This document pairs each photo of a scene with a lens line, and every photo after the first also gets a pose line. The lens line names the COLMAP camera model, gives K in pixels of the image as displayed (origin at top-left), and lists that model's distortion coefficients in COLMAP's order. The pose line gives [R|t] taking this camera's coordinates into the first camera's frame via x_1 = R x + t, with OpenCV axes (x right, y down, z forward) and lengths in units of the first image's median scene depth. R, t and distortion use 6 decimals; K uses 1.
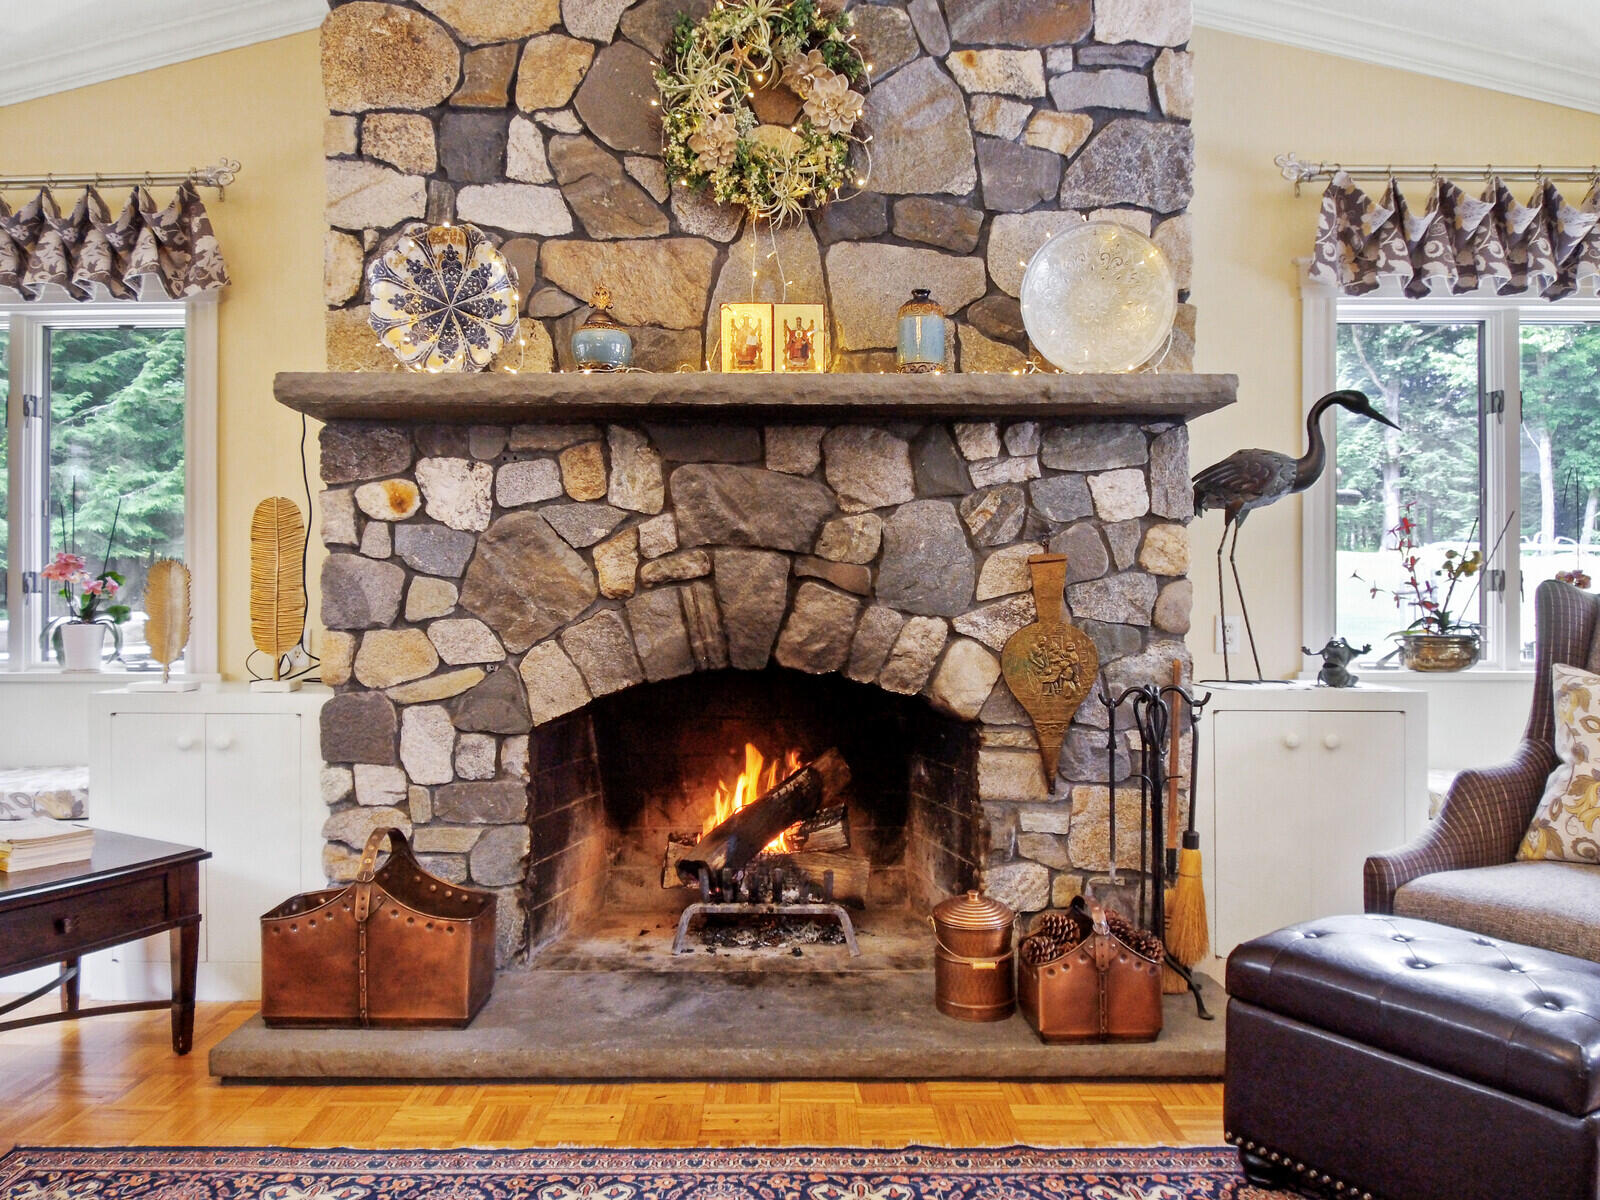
lens RADIAL K [[1129.9, 0, 772.8], [0, 1129.9, 599.1], [0, 0, 1]] dist [0.039913, -0.070459]
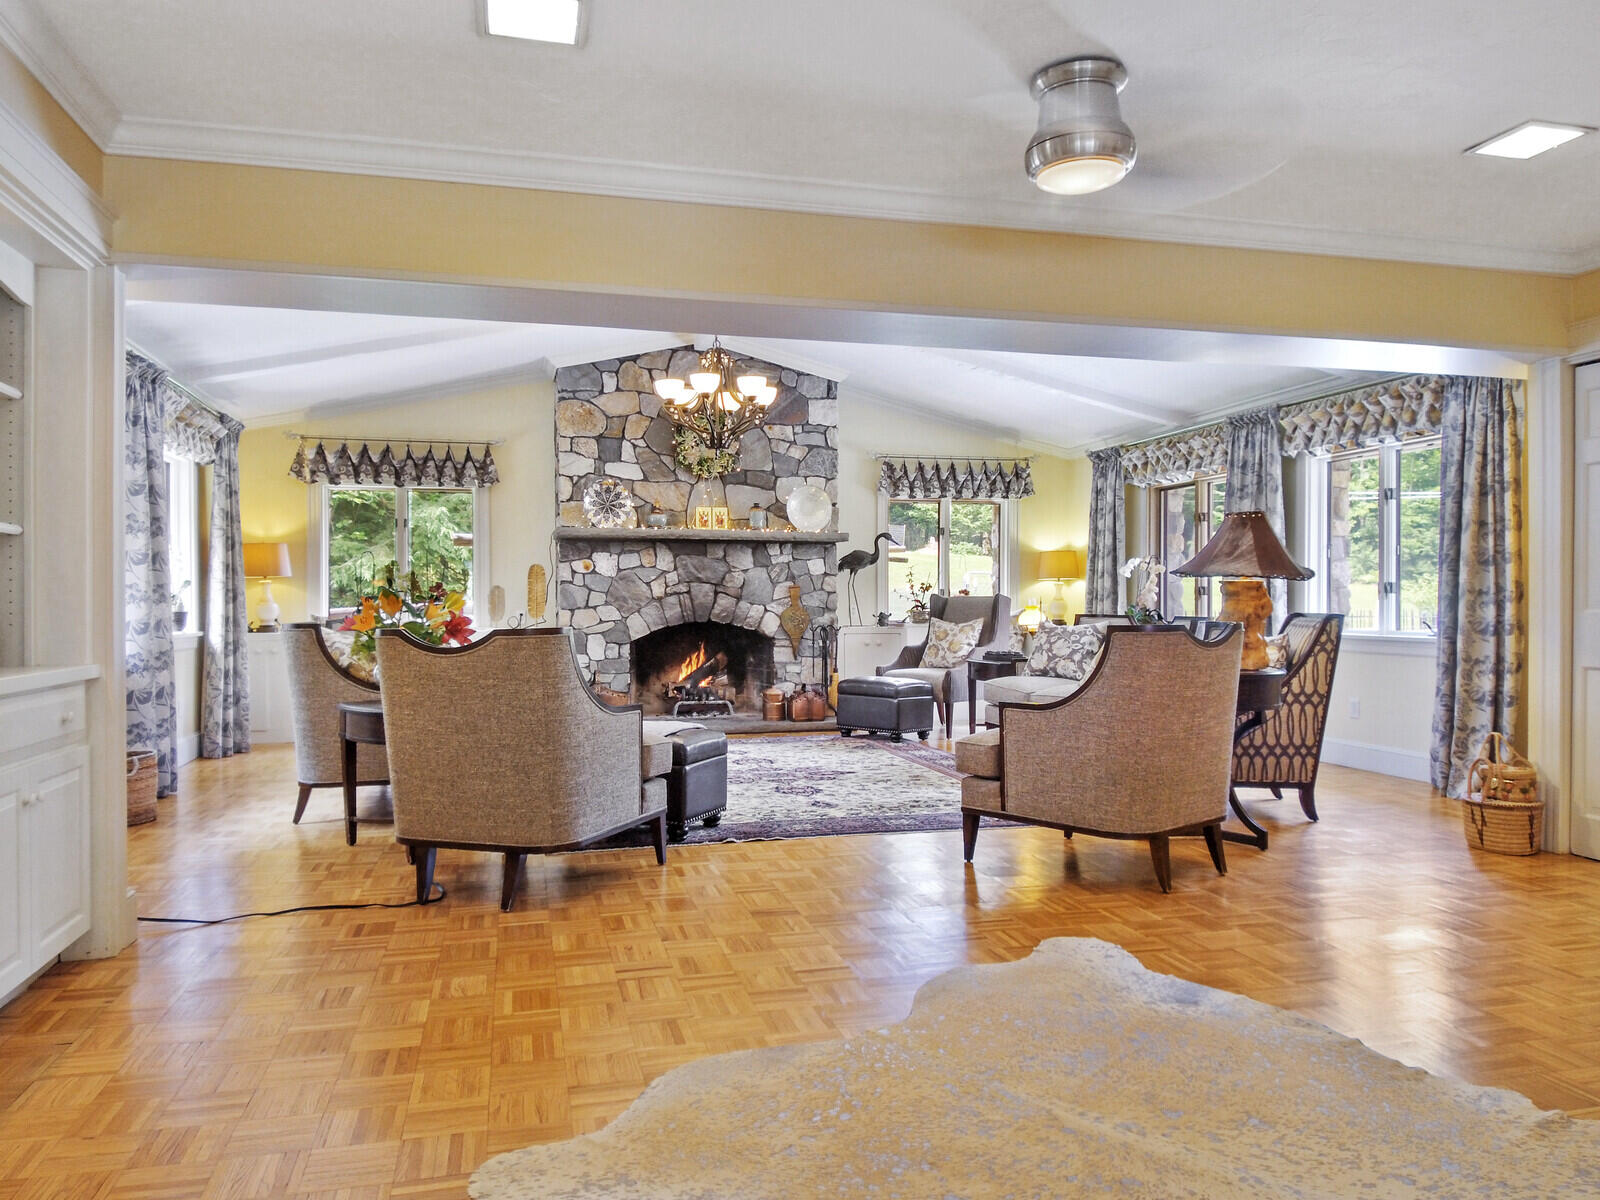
lens RADIAL K [[1129.9, 0, 798.3], [0, 1129.9, 605.0], [0, 0, 1]] dist [0.039913, -0.070459]
pose [[0.966995, -0.001998, 0.254789, -0.552567], [0.000454, 0.999981, 0.006118, -0.002982], [-0.254797, -0.005800, 0.966977, -2.059437]]
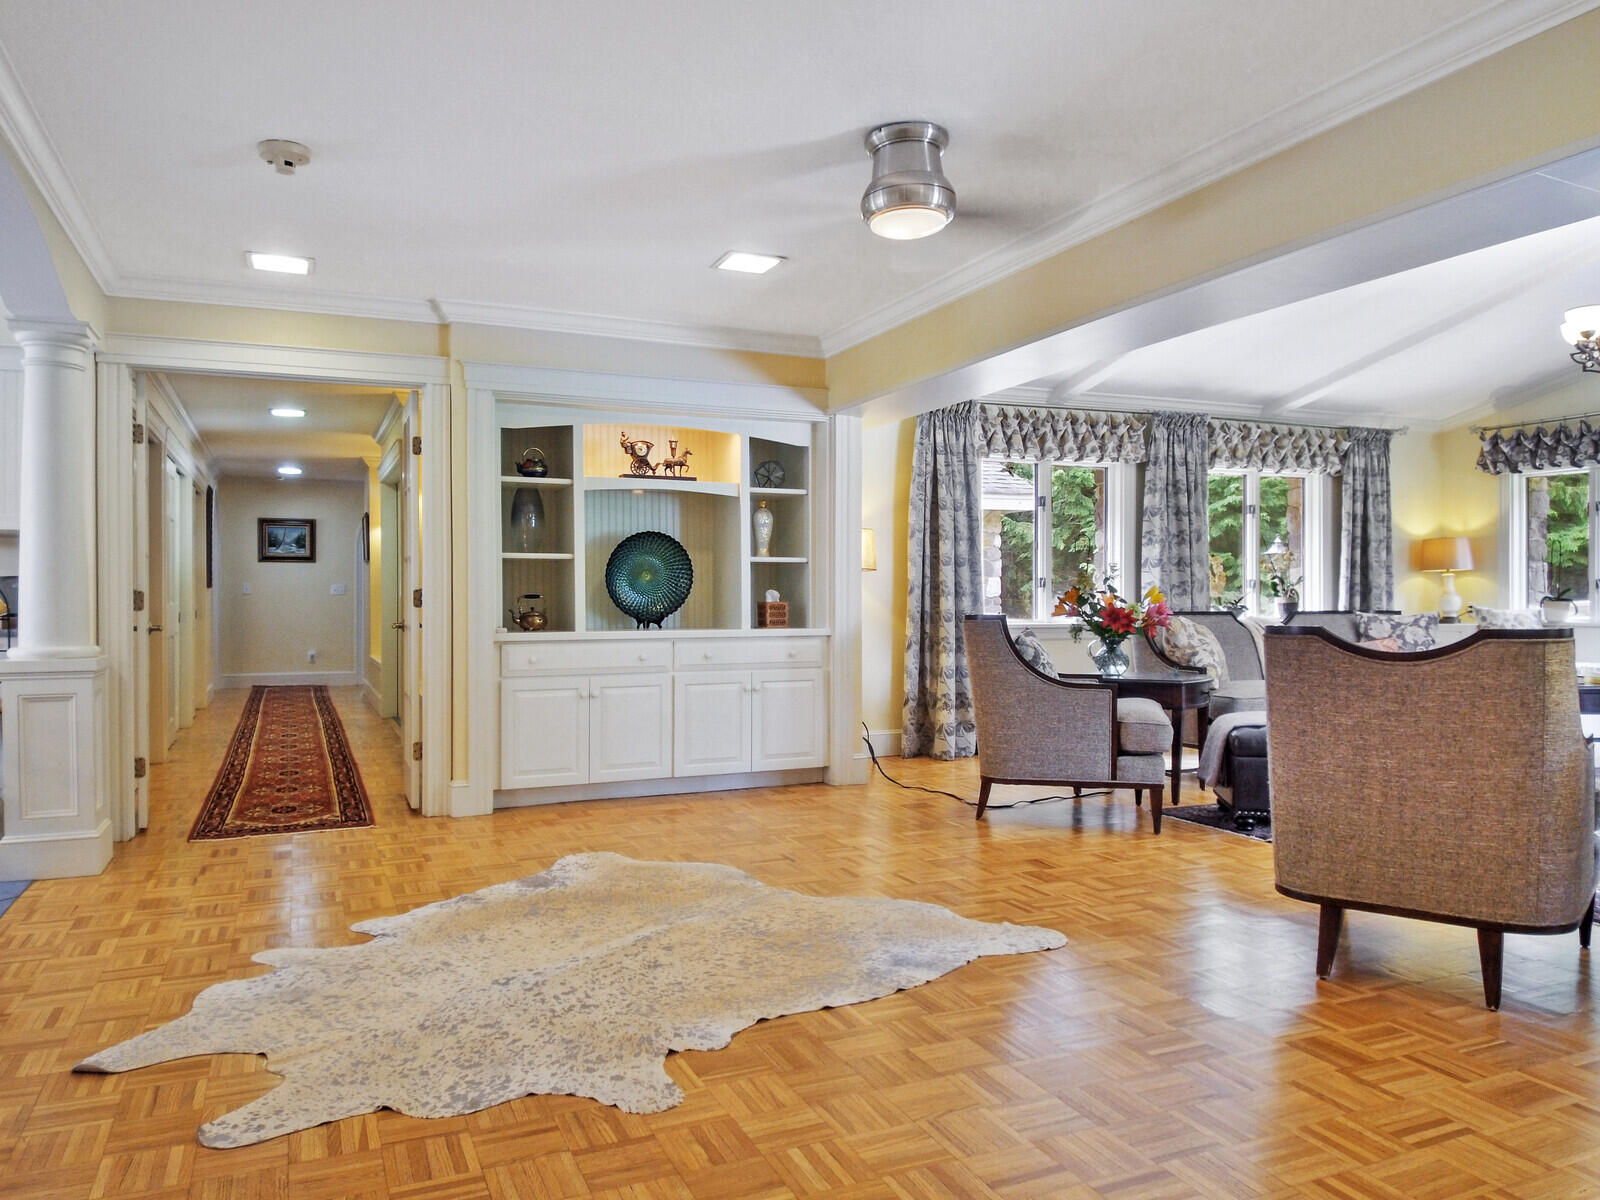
lens RADIAL K [[1129.9, 0, 795.7], [0, 1129.9, 606.2], [0, 0, 1]] dist [0.039913, -0.070459]
pose [[0.414008, 0.007104, -0.910245, 0.928463], [0.005944, 0.999927, 0.010507, -0.003383], [0.910254, -0.009760, 0.413936, -1.733289]]
